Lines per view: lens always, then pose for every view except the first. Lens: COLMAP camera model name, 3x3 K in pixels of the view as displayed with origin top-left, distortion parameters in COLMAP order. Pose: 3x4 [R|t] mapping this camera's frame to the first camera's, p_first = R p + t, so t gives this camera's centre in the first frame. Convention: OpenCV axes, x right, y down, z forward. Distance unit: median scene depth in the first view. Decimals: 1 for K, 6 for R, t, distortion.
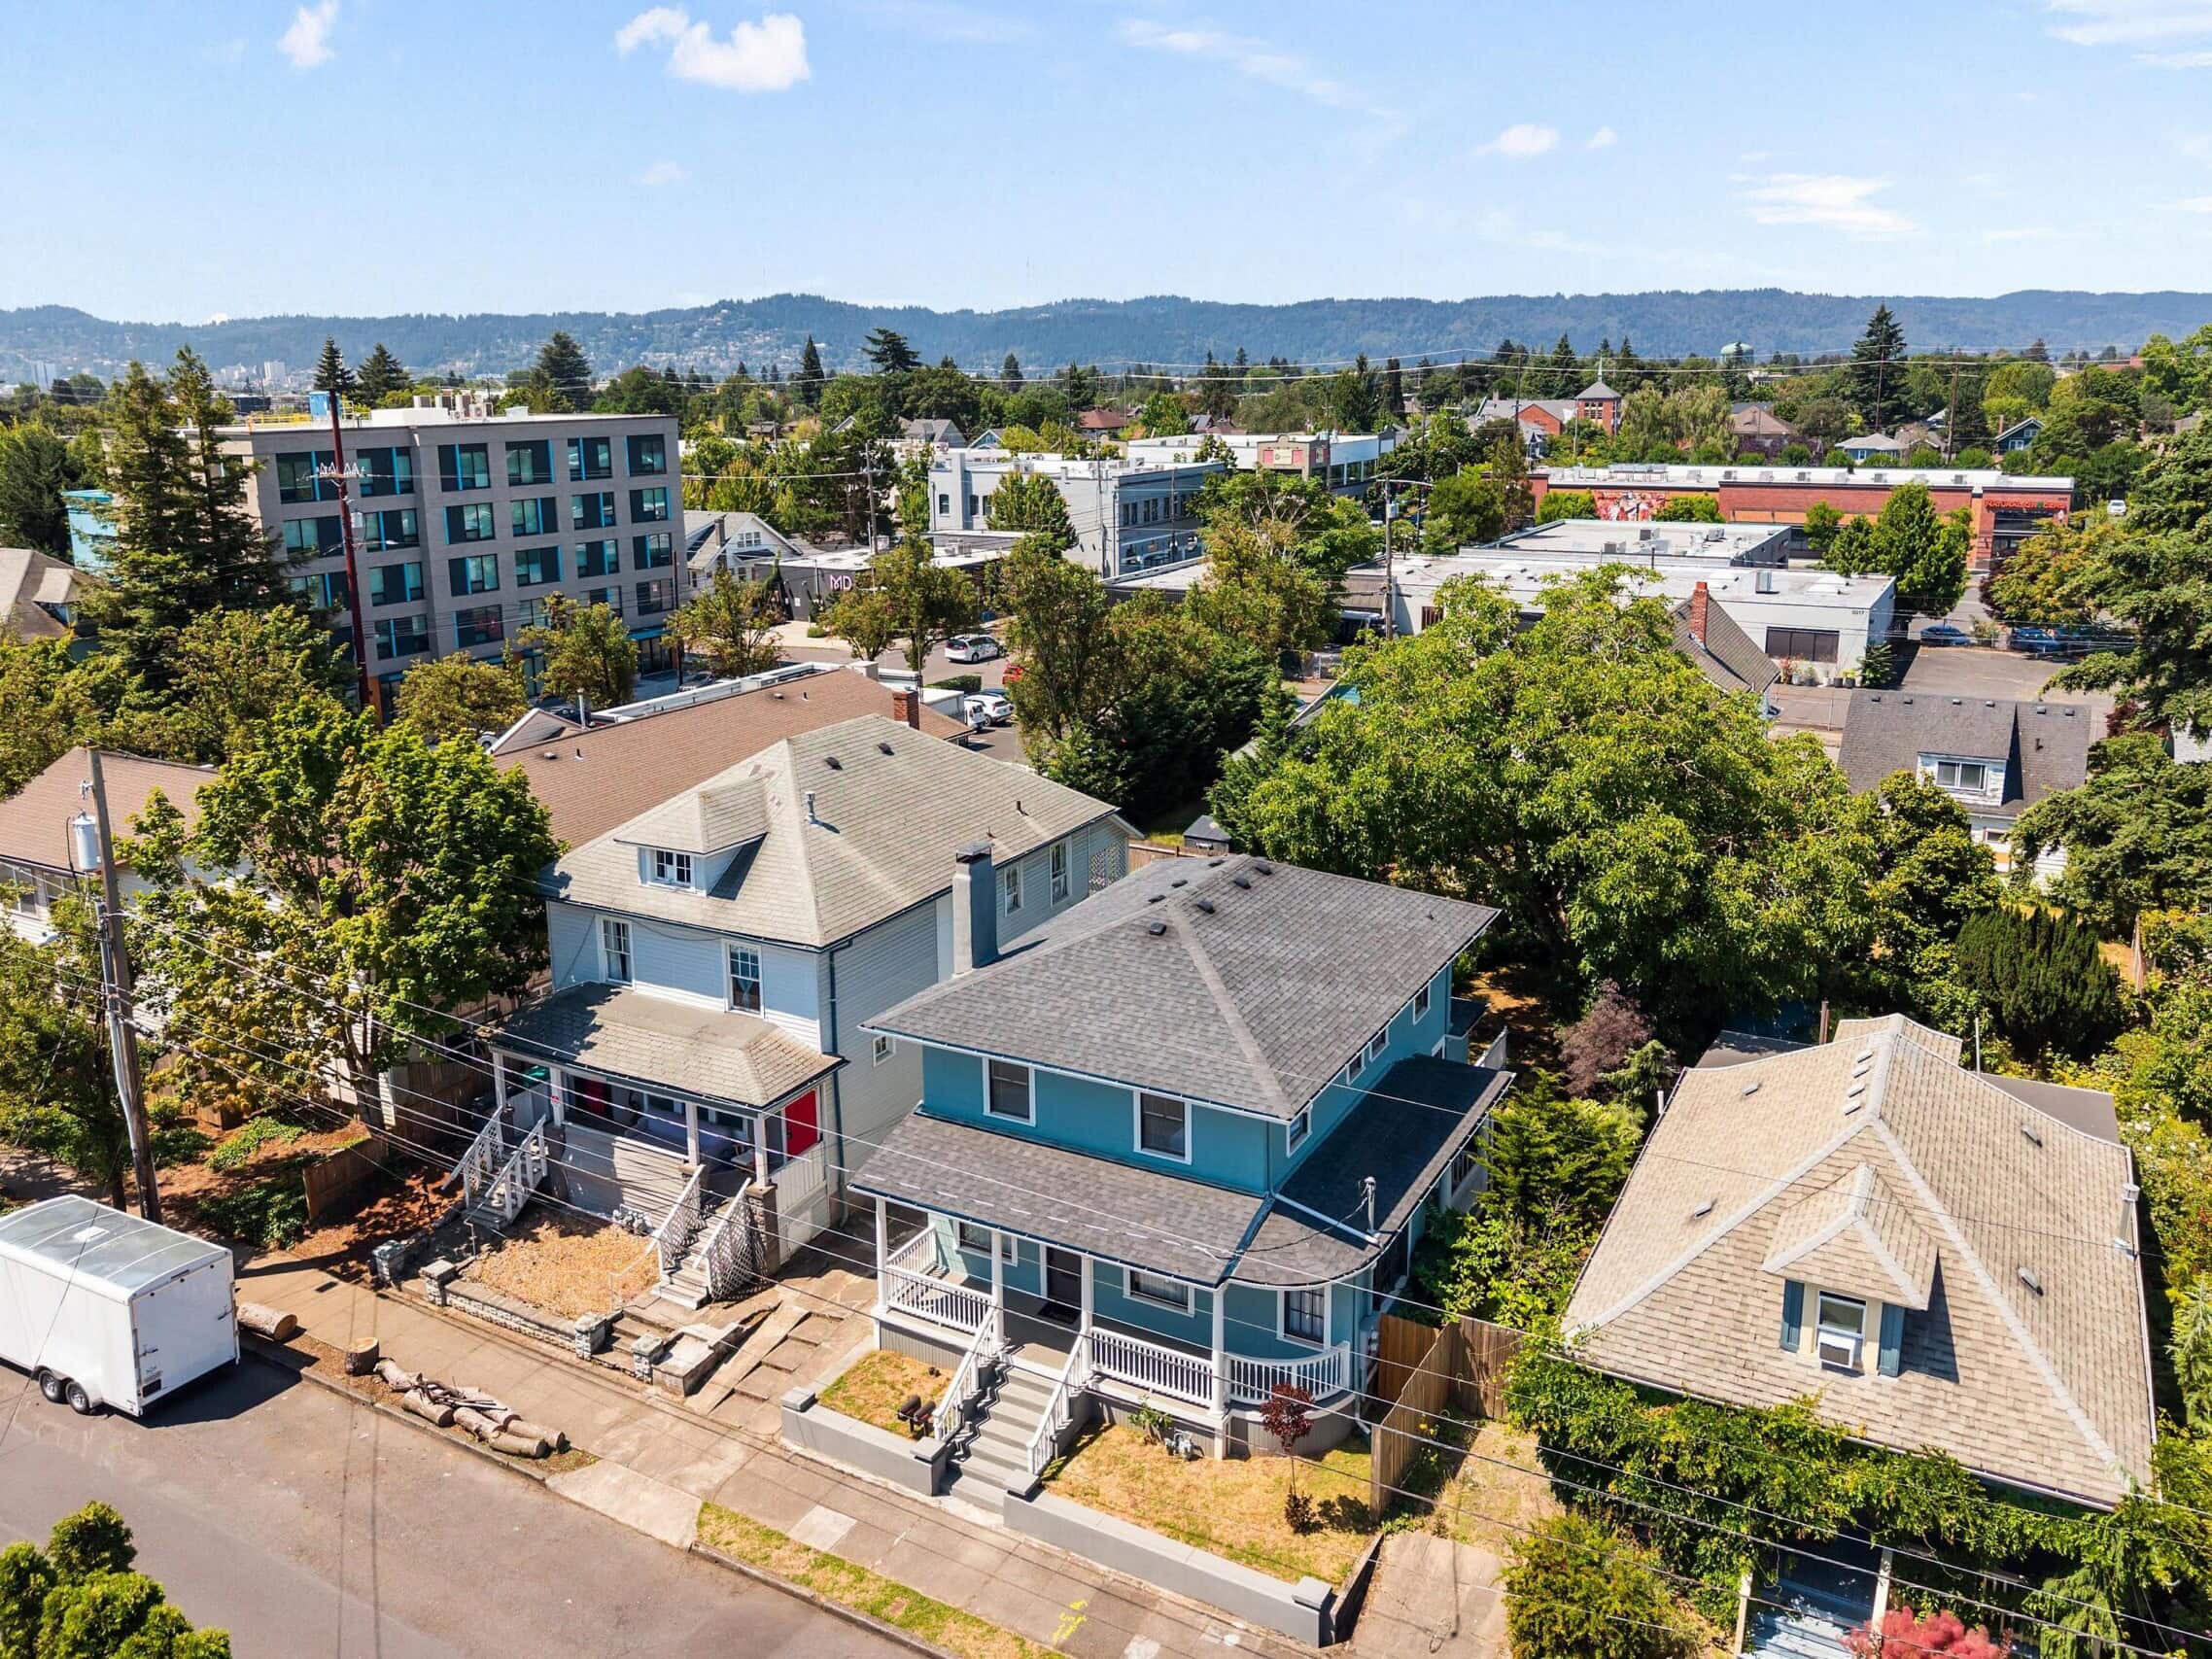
lens RADIAL K [[1685.2, 0, 1097.7], [0, 1685.2, 734.0], [0, 0, 1]] dist [0.044360, -0.055458]
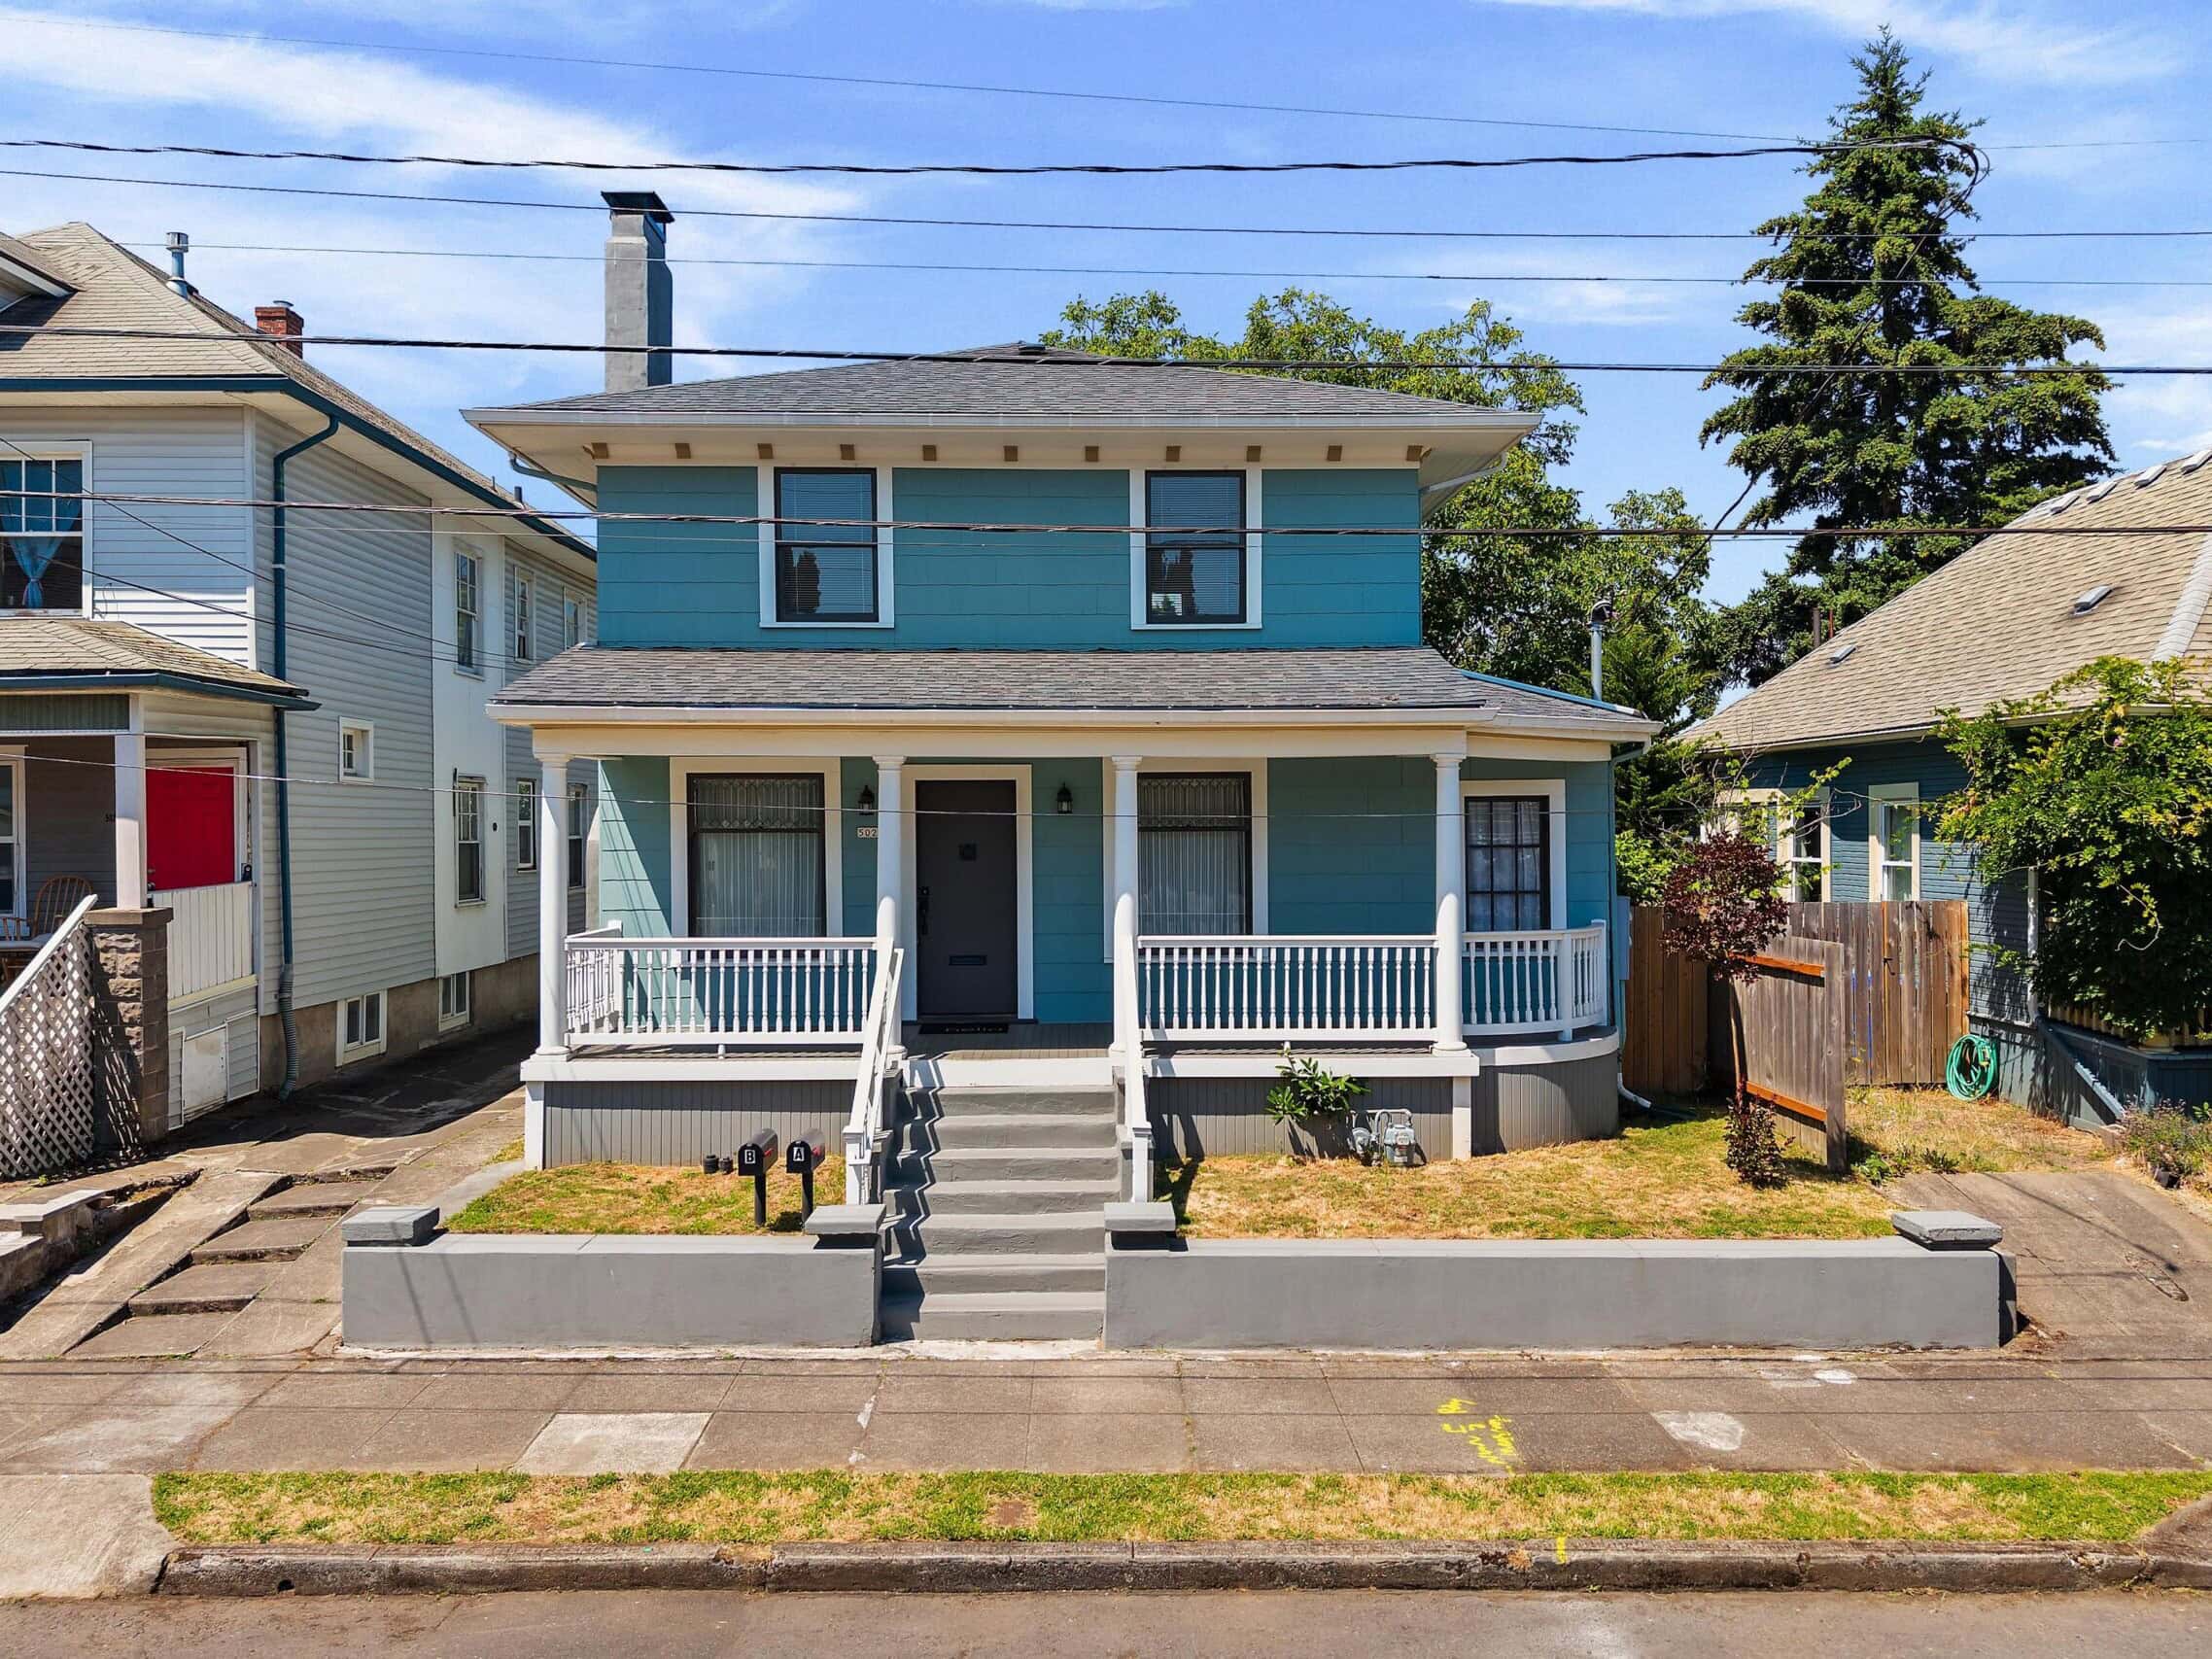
lens RADIAL K [[1666.2, 0, 1106.0], [0, 1666.2, 829.5], [0, 0, 1]] dist [0.043959, -0.046696]
pose [[0.865044, 0.003160, 0.501685, -0.188205], [0.102878, 0.977613, -0.183547, 0.328695], [-0.491034, 0.210389, 0.845353, 0.514771]]
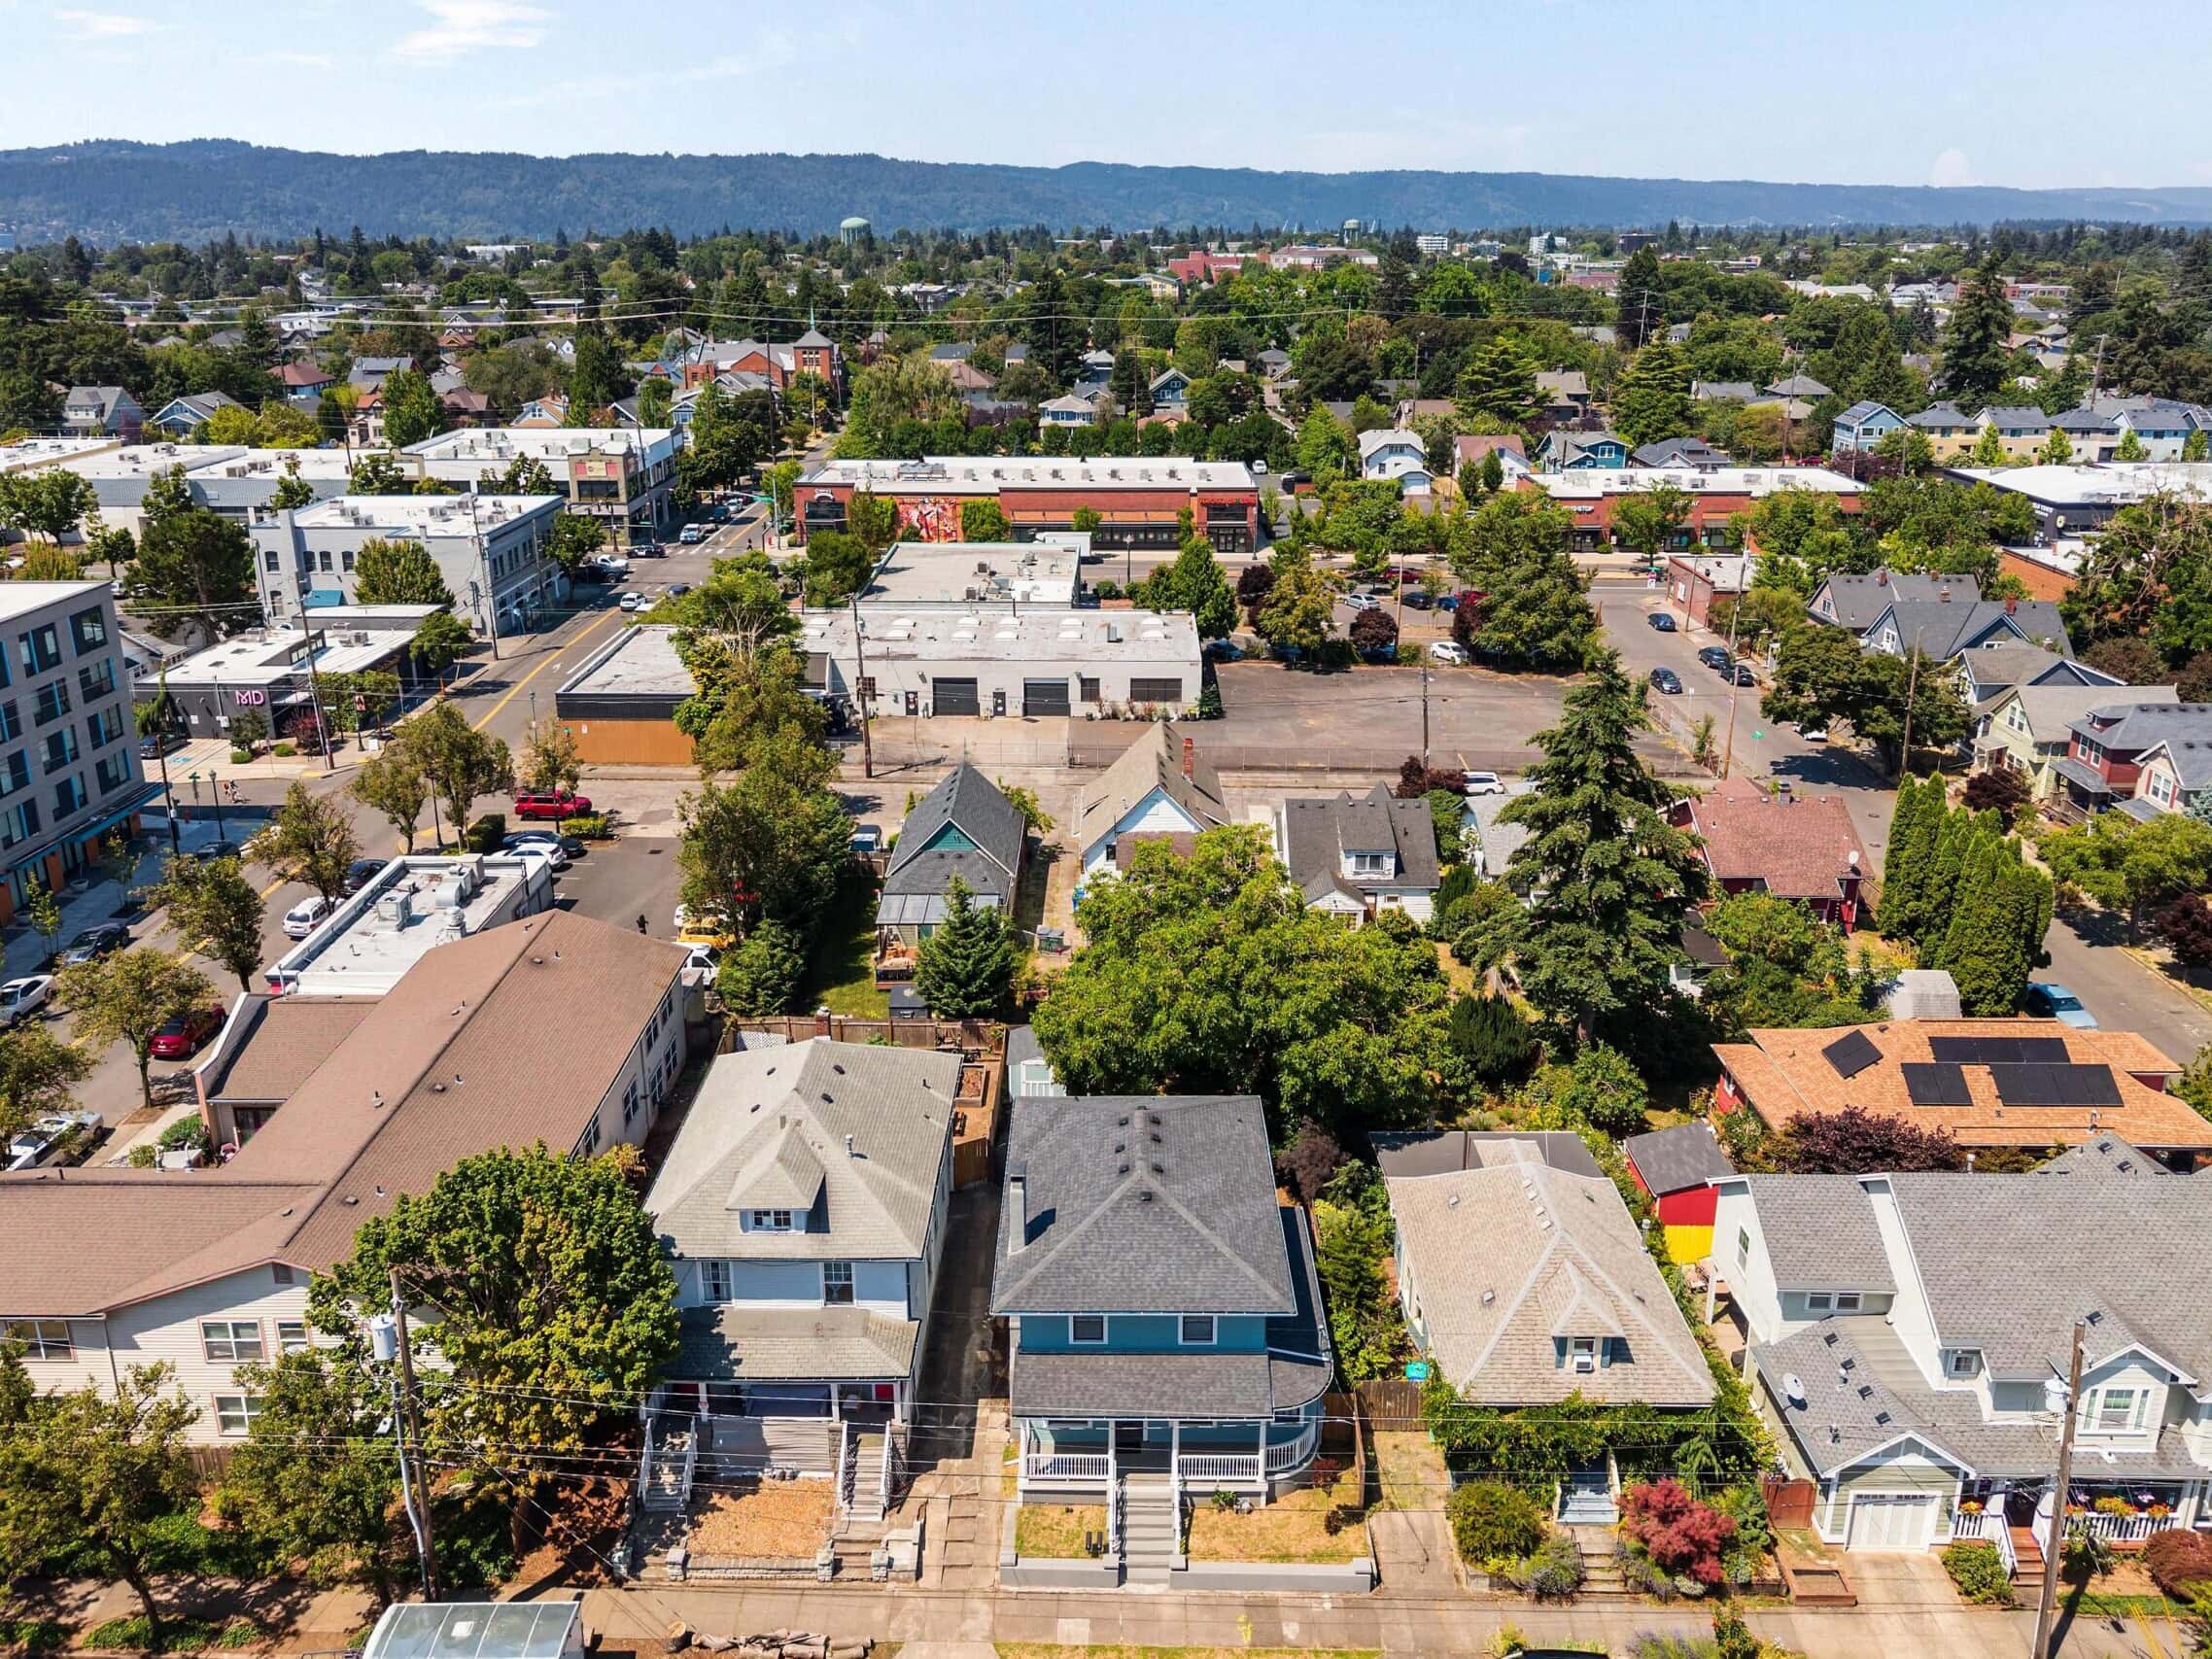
lens RADIAL K [[1672.7, 0, 1107.5], [0, 1672.7, 740.6], [0, 0, 1]] dist [0.036632, -0.041615]
pose [[0.876501, -0.132125, 0.462914, -0.600629], [0.092949, 0.989952, 0.106559, -0.429492], [-0.472342, -0.050371, 0.879975, -0.311396]]
